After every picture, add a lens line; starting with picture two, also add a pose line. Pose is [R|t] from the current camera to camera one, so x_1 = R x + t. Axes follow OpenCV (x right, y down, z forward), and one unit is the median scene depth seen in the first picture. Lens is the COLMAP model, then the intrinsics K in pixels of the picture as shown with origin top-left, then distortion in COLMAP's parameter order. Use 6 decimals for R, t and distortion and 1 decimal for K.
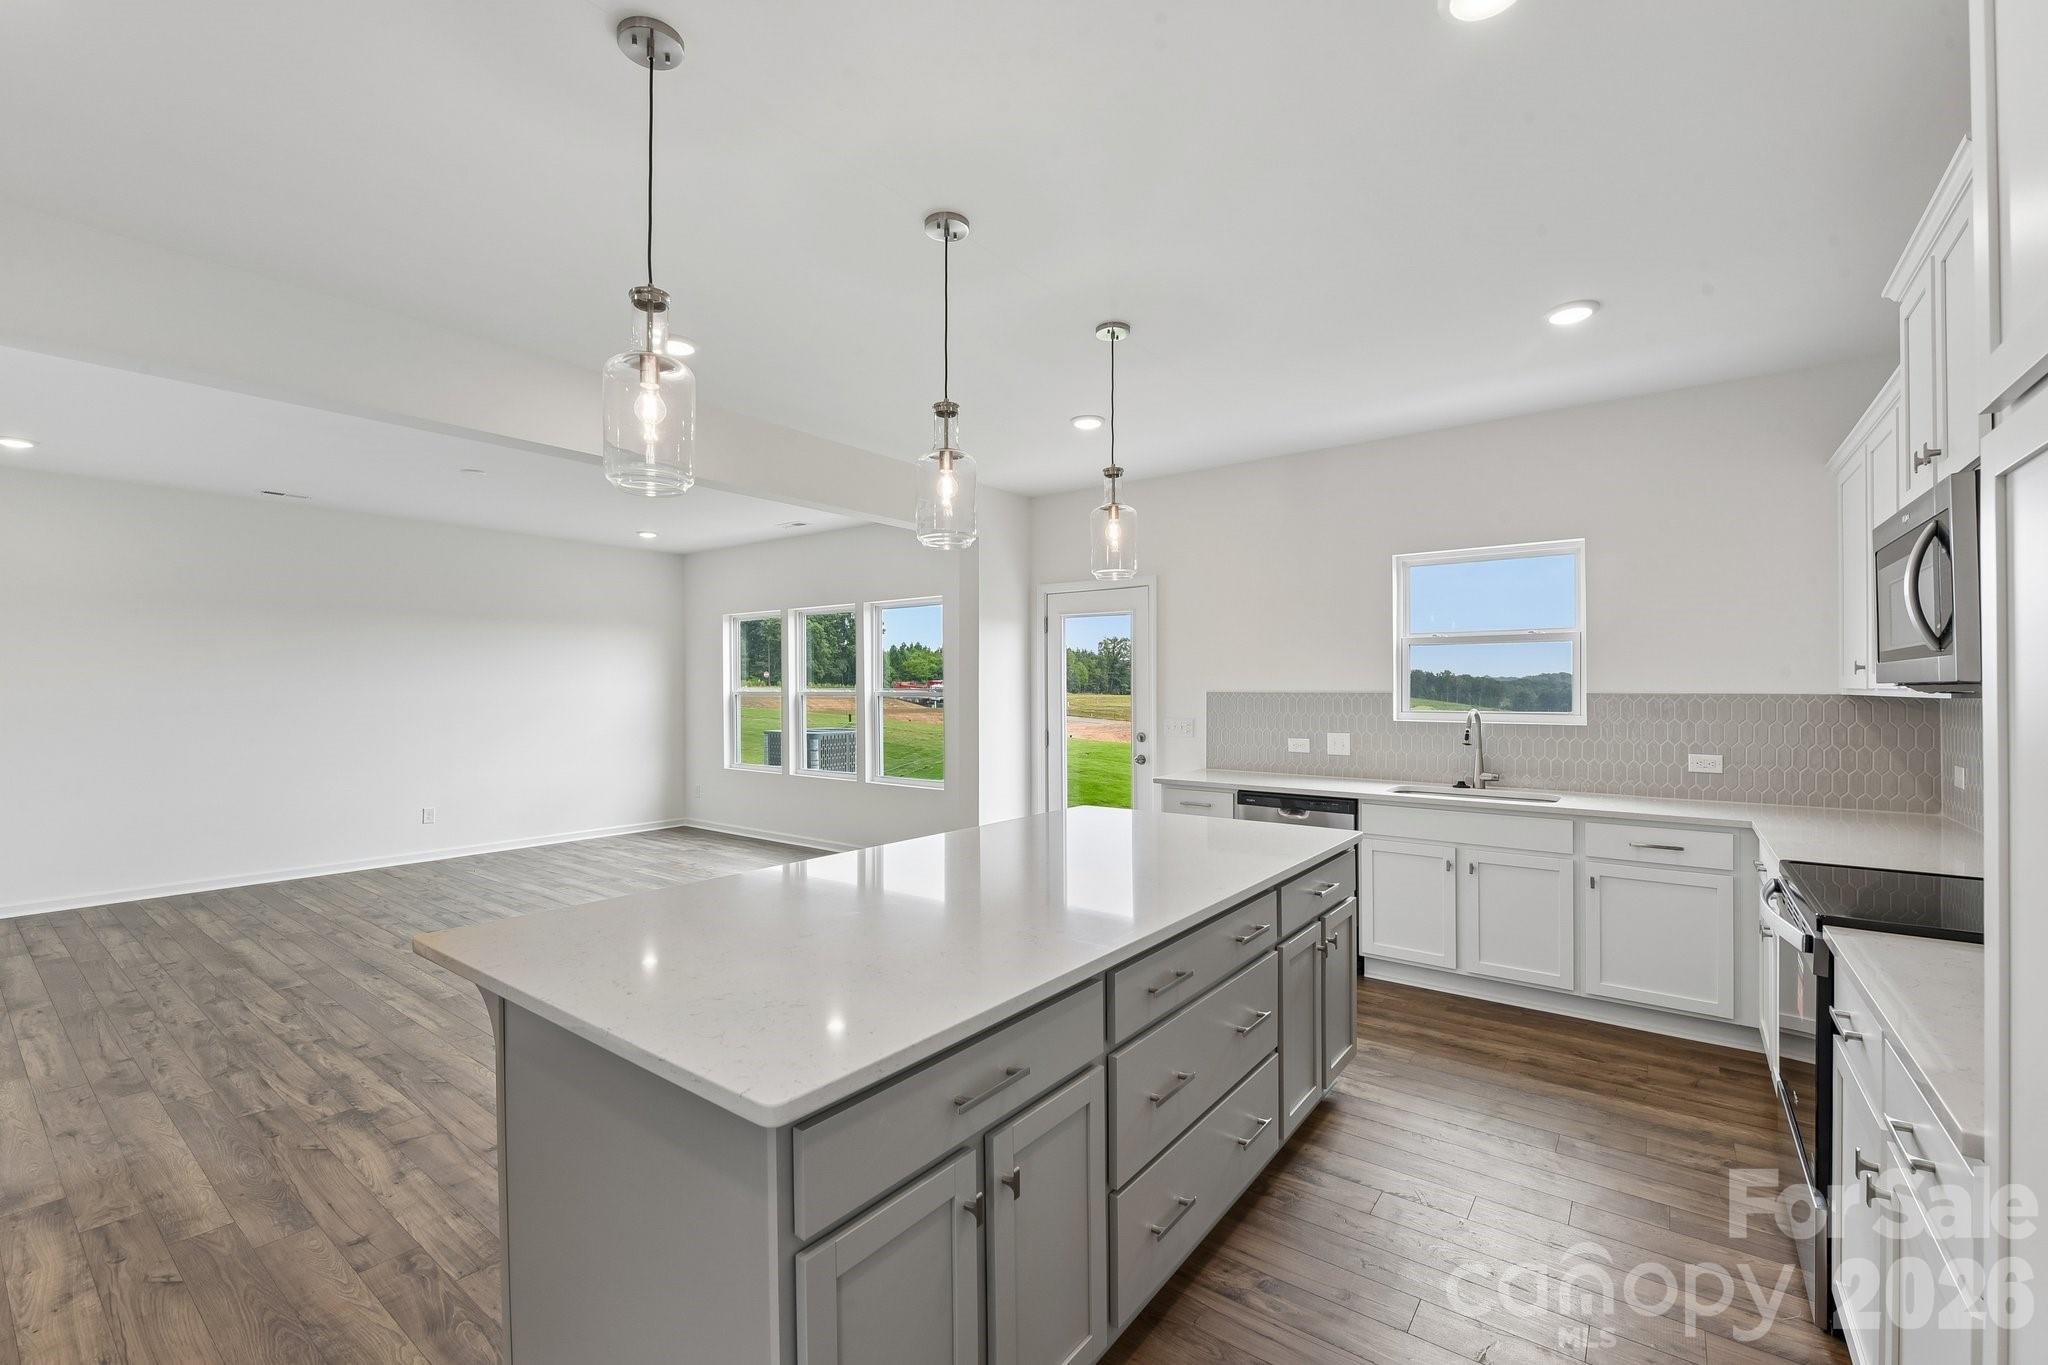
lens RADIAL K [[878.1, 0, 1024.0], [0, 878.1, 682.5], [0, 0, 1]] dist [-0.023660, 0.000066]
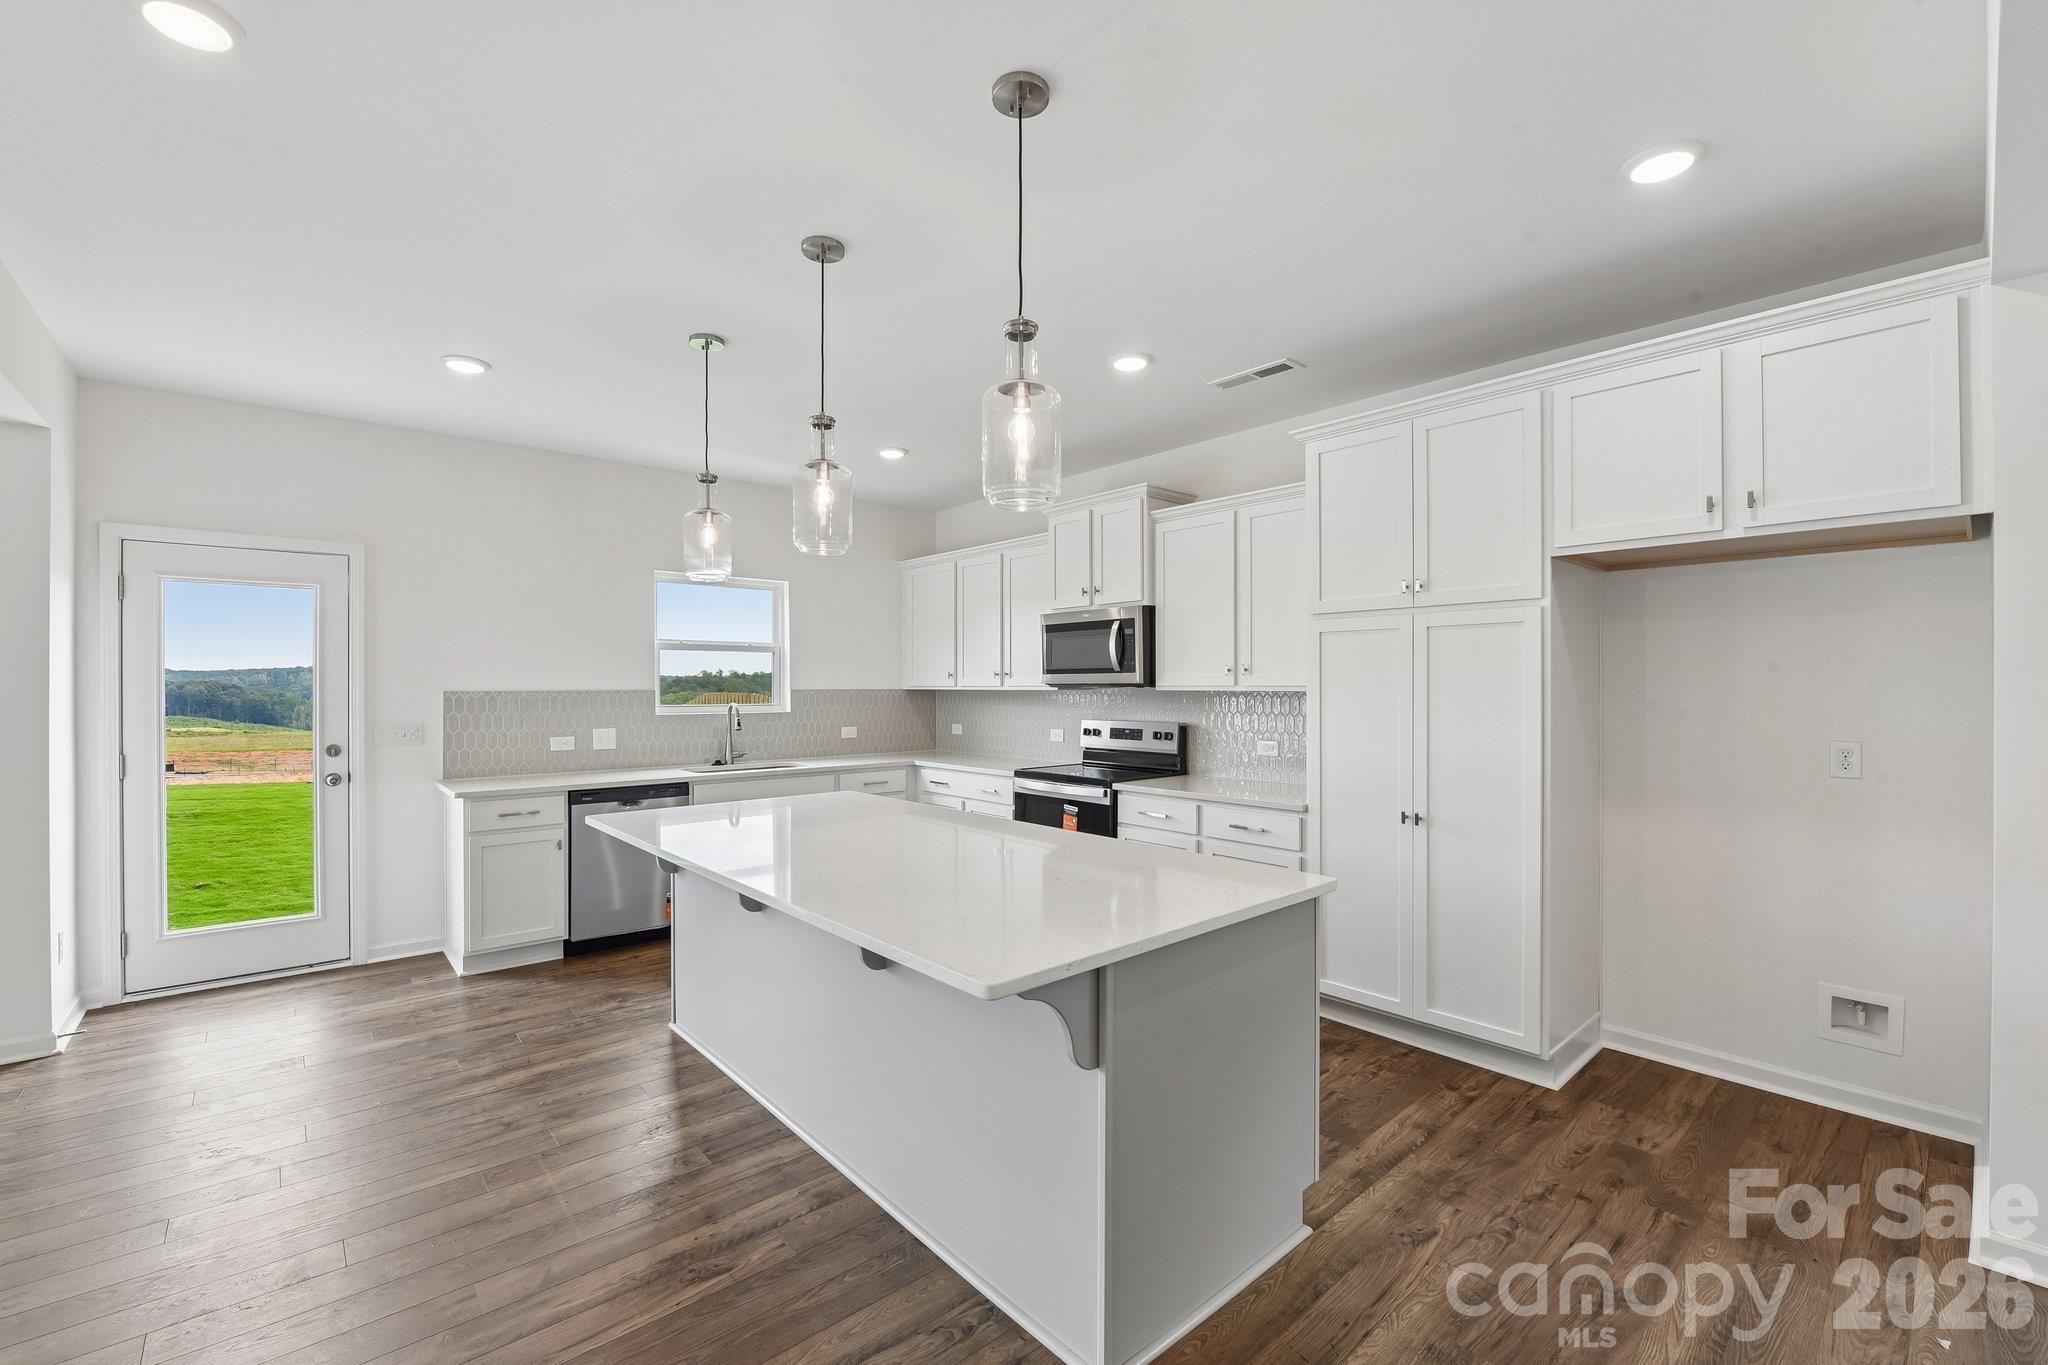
lens RADIAL K [[853.0, 0, 1024.0], [0, 853.0, 682.5], [0, 0, 1]] dist [-0.001456, -0.000086]
pose [[0.197225, -0.001002, 0.980358, -0.712101], [-0.005400, 0.999983, 0.002108, -0.003306], [-0.980343, -0.005710, 0.197217, 0.388924]]
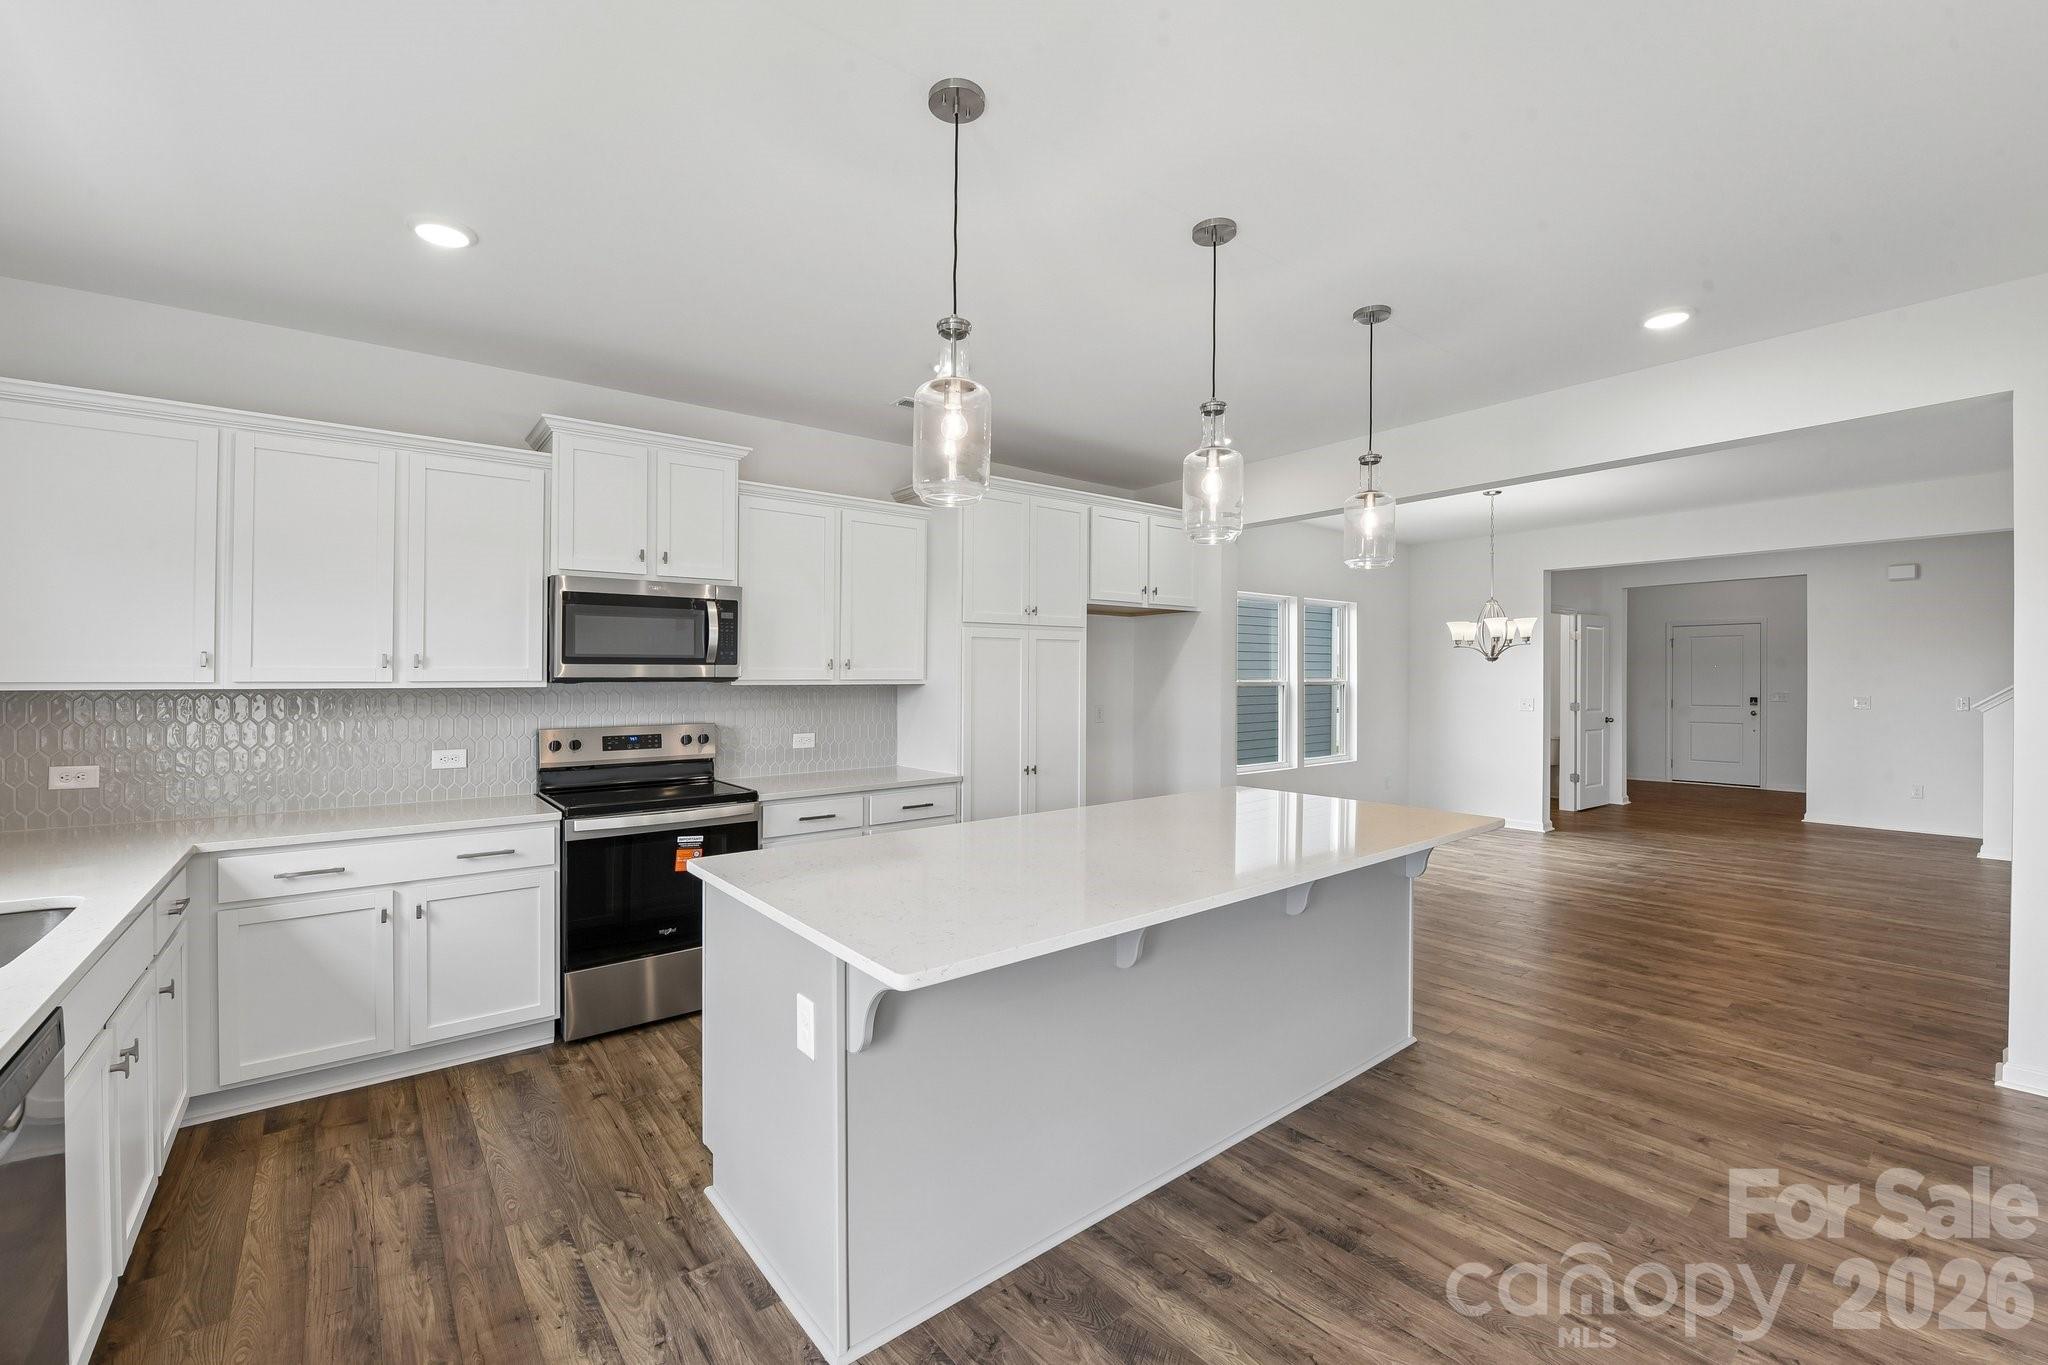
lens RADIAL K [[832.9, 0, 1011.1], [0, 832.9, 683.7], [0, 0, 1]] dist [-0.018036, -0.000231]
pose [[-0.968107, -0.003419, 0.250512, -0.074206], [-0.003233, 0.999994, 0.001154, 0.005235], [-0.250515, 0.000308, -0.968113, 1.360595]]
